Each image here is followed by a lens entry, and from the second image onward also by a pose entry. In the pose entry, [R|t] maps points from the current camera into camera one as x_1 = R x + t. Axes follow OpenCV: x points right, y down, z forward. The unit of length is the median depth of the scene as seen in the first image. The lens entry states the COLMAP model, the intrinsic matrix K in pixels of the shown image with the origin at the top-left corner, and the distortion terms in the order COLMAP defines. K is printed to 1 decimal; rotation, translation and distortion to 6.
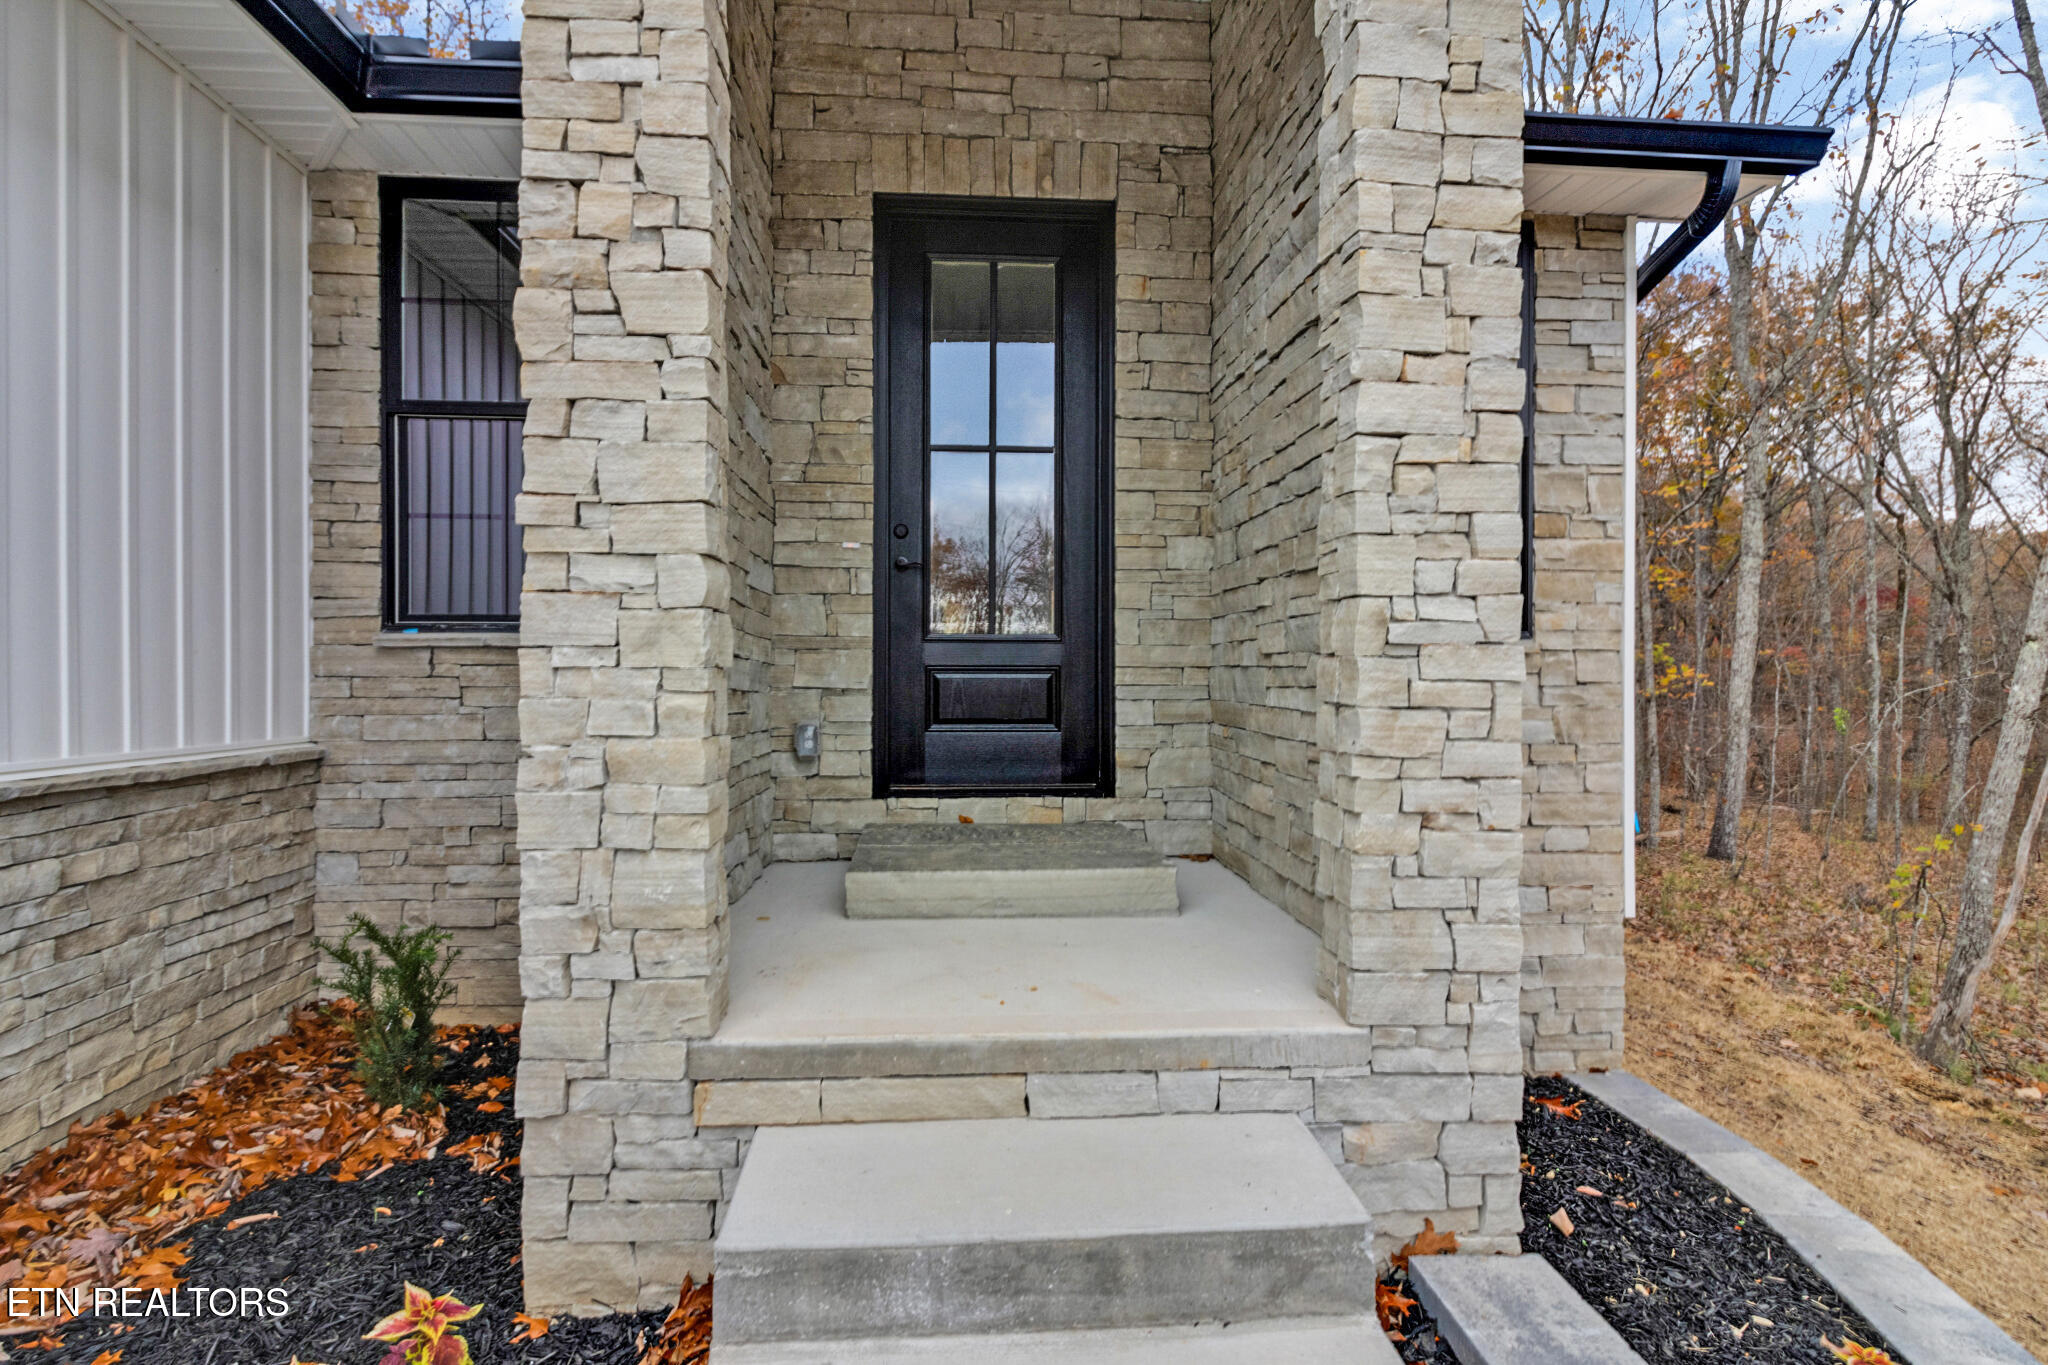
lens RADIAL K [[943.0, 0, 1015.6], [0, 943.0, 672.0], [0, 0, 1]] dist [0.003551, 0.001956]
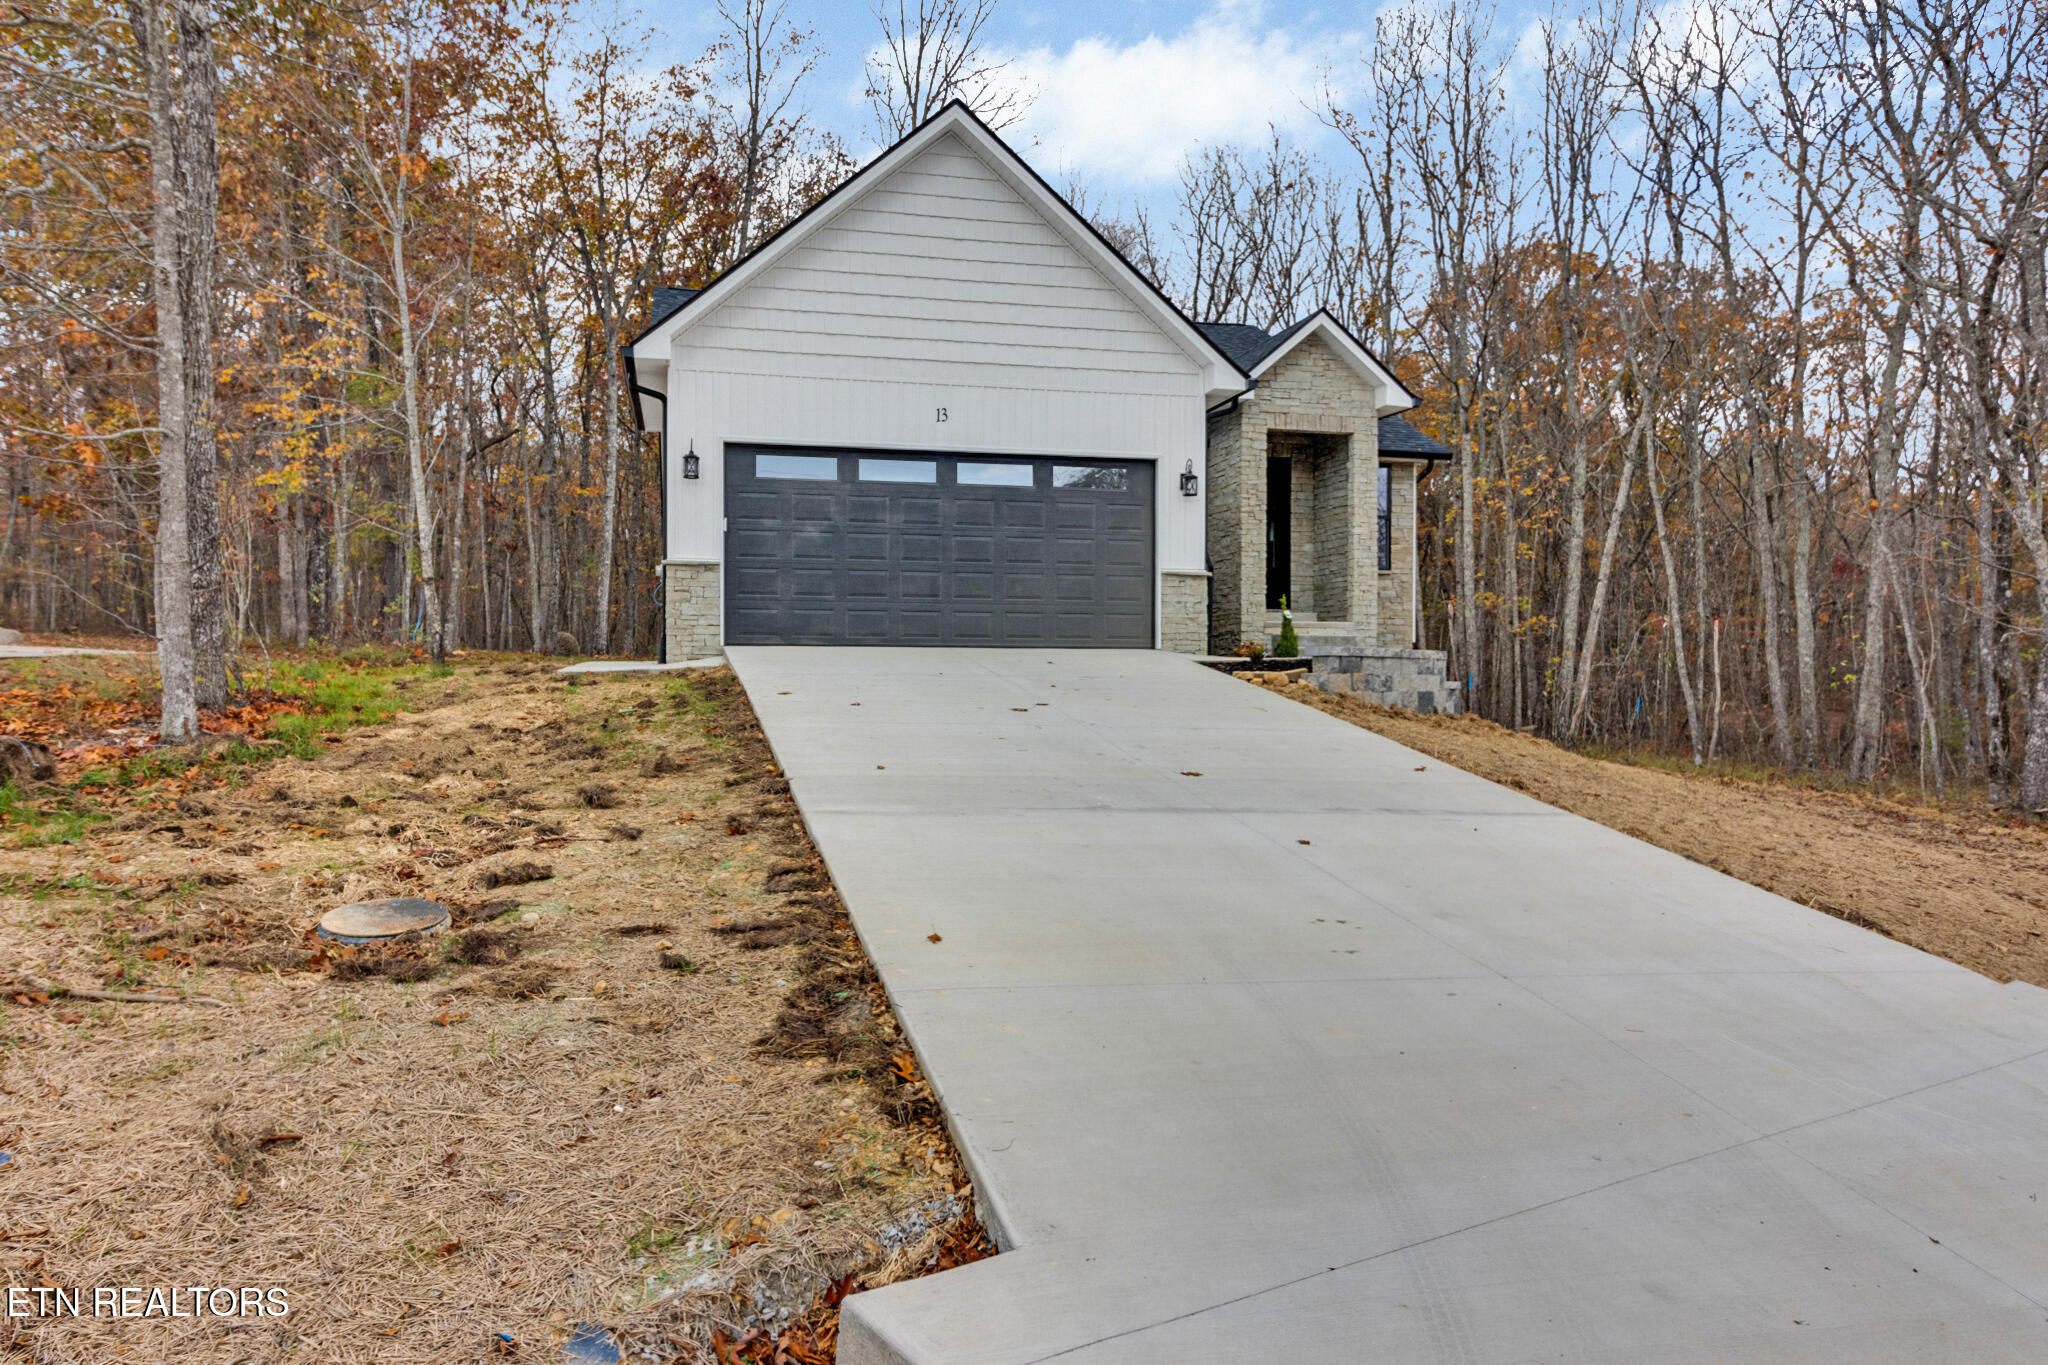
lens RADIAL K [[1339.3, 0, 1022.6], [0, 1339.3, 678.7], [0, 0, 1]] dist [0.003390, 0.000711]
pose [[0.988603, -0.002579, 0.150524, -1.848630], [0.001469, 0.999971, 0.007480, 0.378877], [-0.150538, -0.007174, 0.988578, -4.379173]]
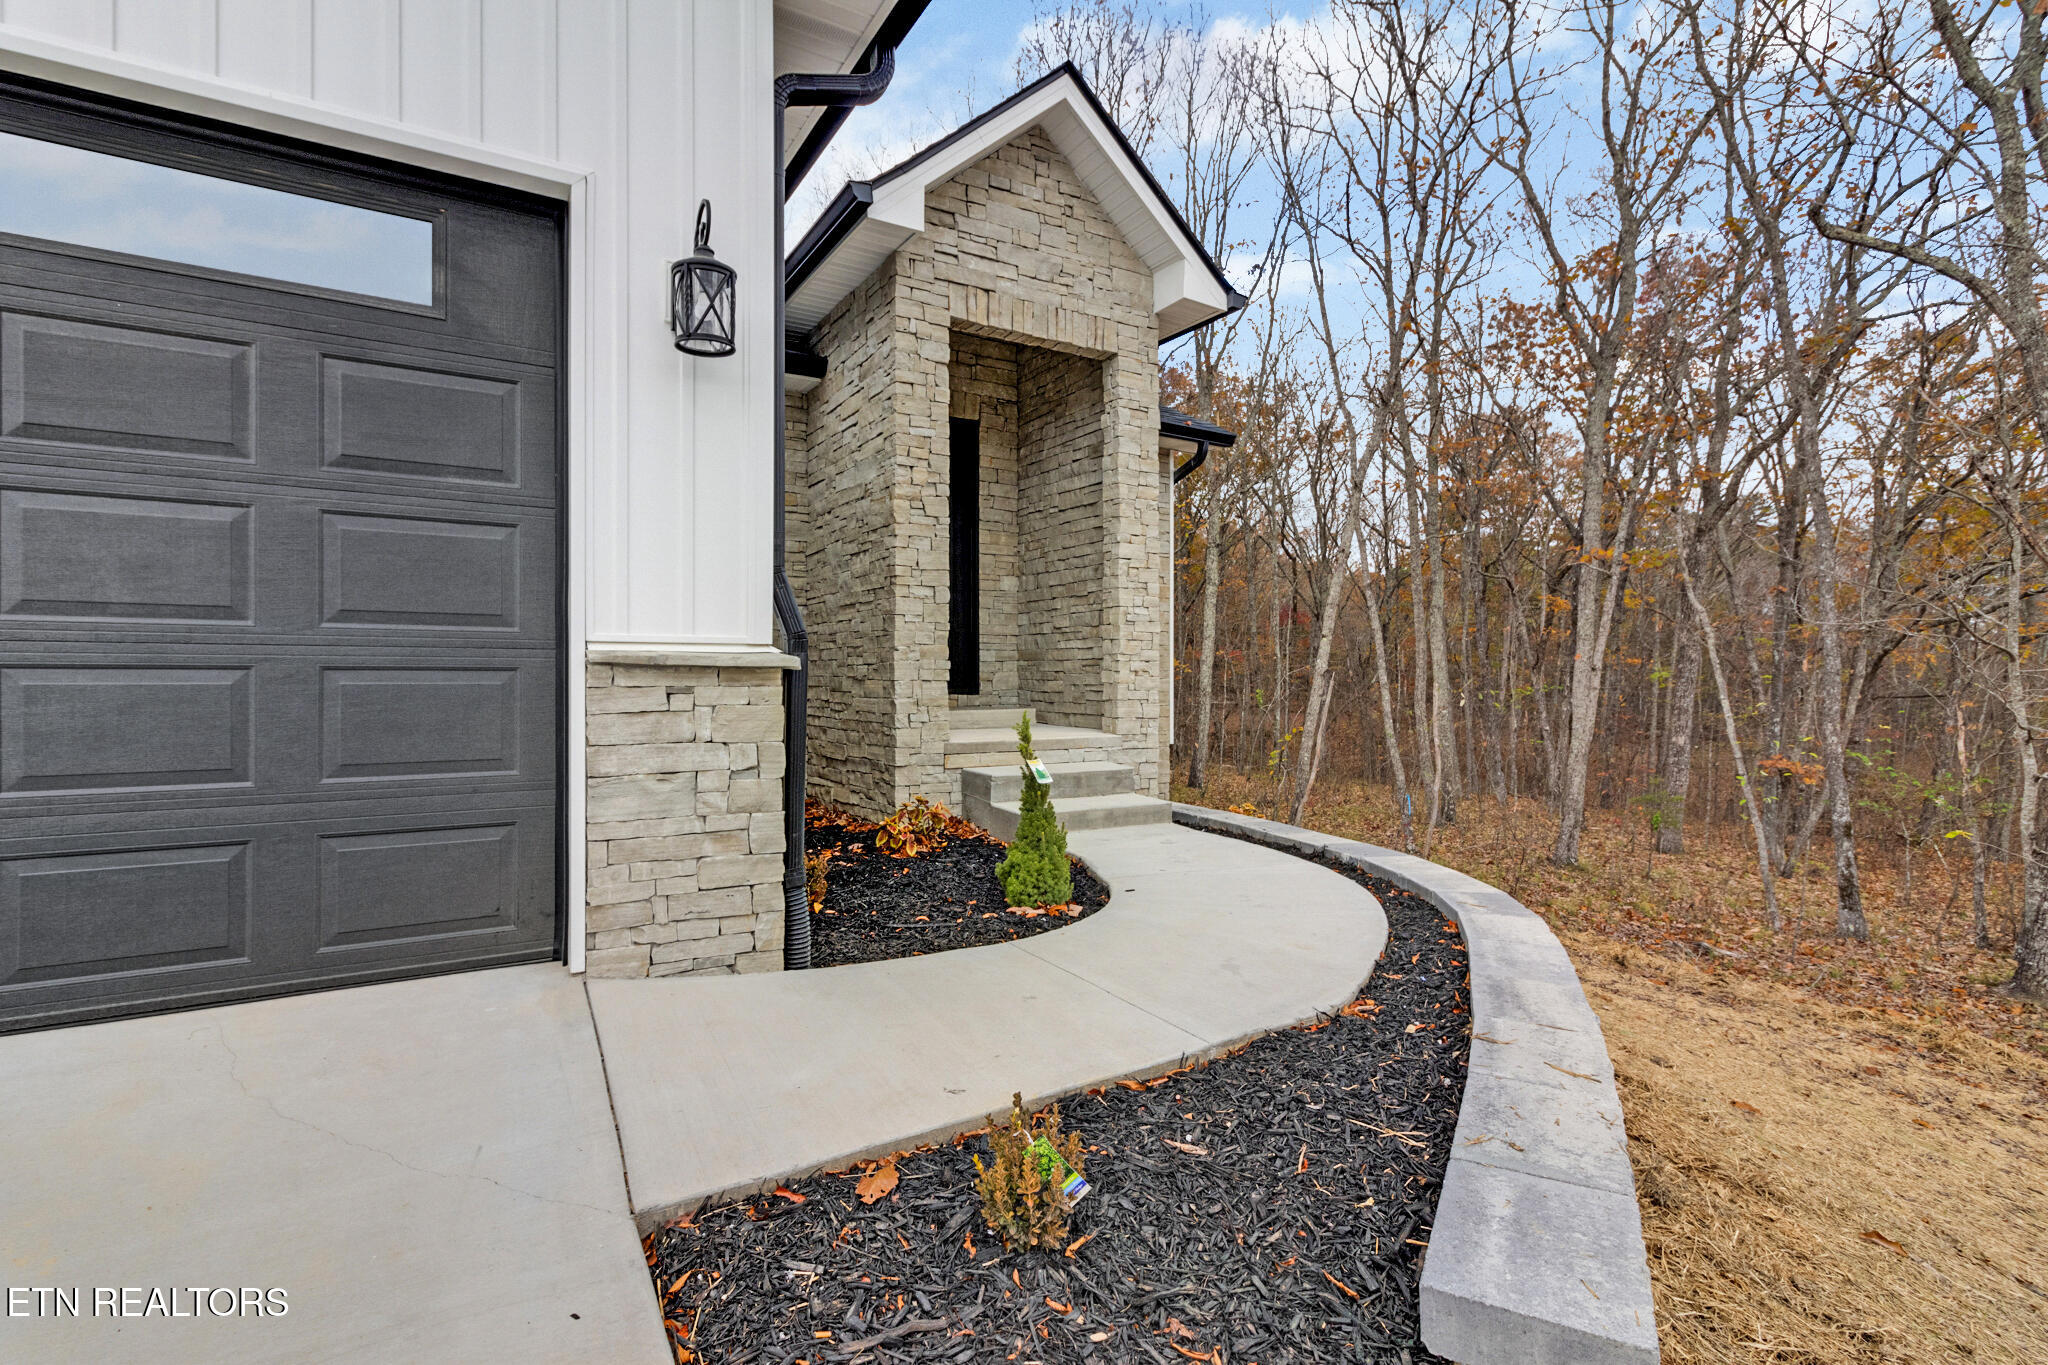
lens RADIAL K [[943.0, 0, 1026.4], [0, 943.0, 680.4], [0, 0, 1]] dist [0.003551, 0.001956]
pose [[0.892600, -0.006151, 0.450807, -0.782714], [0.003083, 0.999967, 0.007539, 0.085086], [-0.450838, -0.005339, 0.892590, -0.999122]]
